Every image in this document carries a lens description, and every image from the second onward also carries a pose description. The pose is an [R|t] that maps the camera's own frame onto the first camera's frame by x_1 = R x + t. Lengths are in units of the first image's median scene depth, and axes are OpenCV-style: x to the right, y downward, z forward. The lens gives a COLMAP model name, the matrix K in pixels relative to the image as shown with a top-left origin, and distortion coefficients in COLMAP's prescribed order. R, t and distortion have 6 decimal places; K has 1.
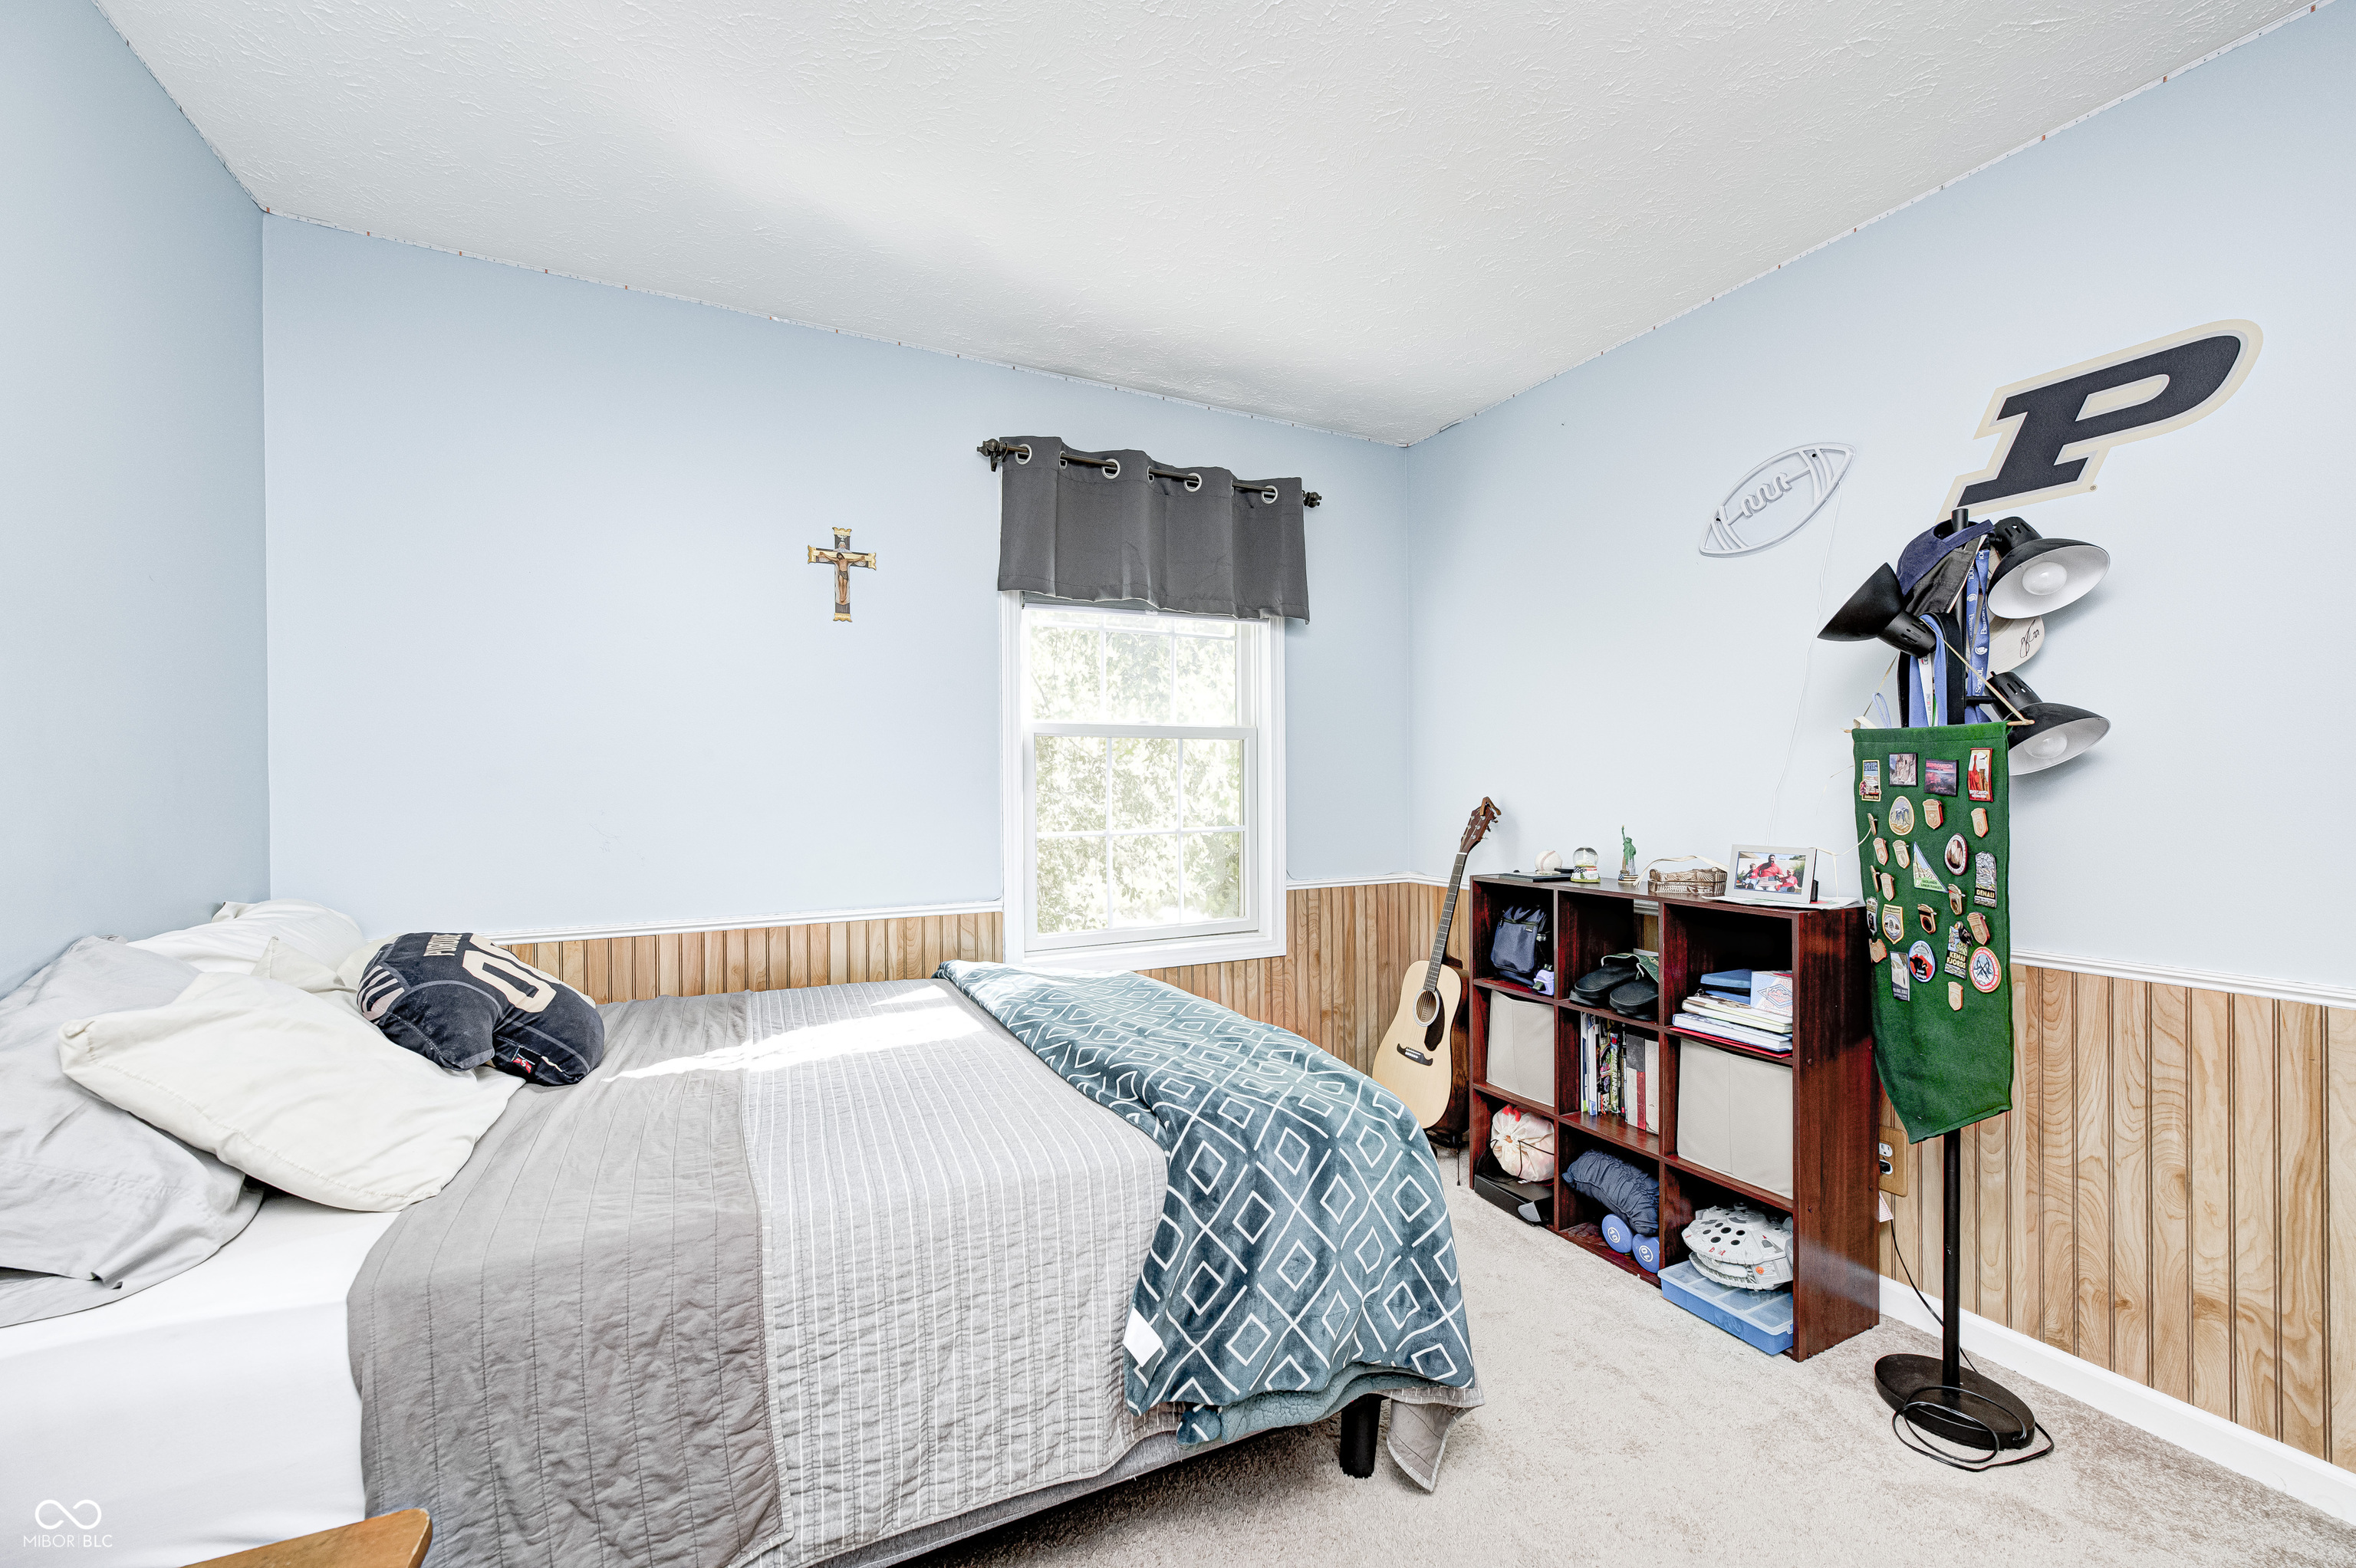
lens RADIAL K [[928.1, 0, 1178.0], [0, 928.1, 784.0], [0, 0, 1]] dist [-0.000946, 0.000075]
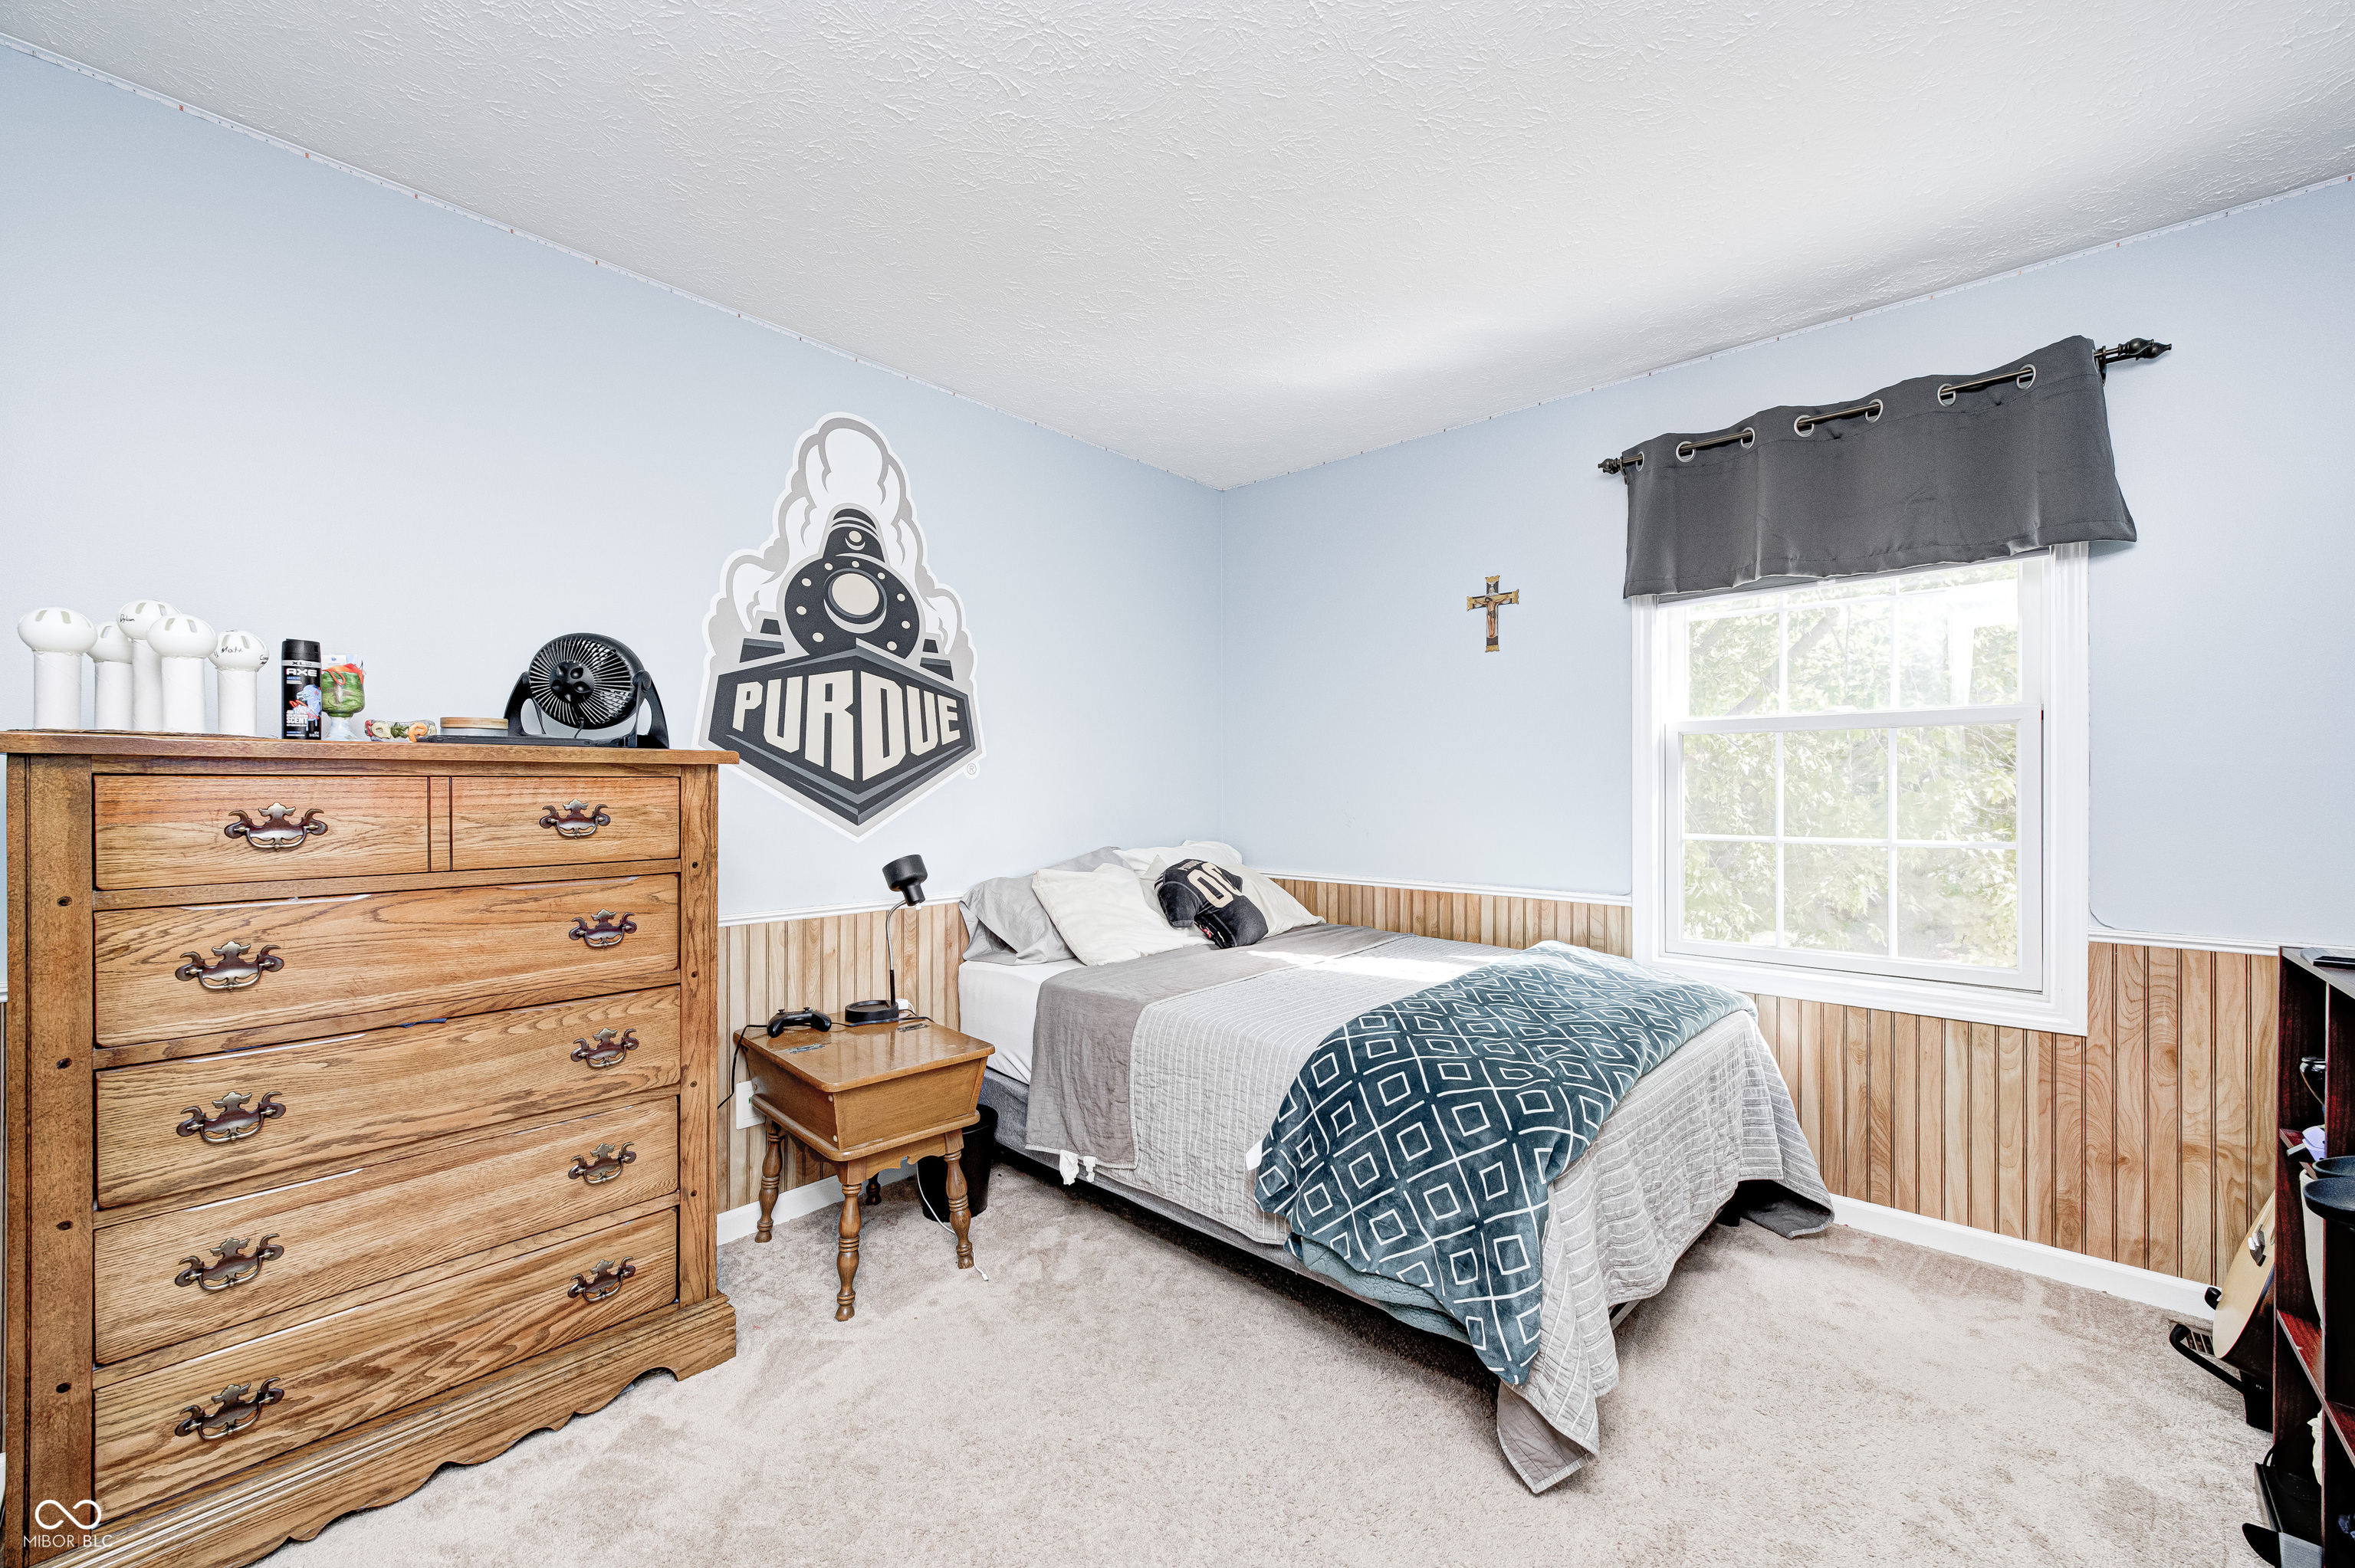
lens RADIAL K [[927.7, 0, 1177.5], [0, 927.7, 784.0], [0, 0, 1]] dist [-0.000946, 0.000075]
pose [[0.360291, 0.003729, -0.932832, 0.590751], [-0.001365, 0.999993, 0.003470, -0.003015], [0.932839, 0.000023, 0.360294, 0.154882]]
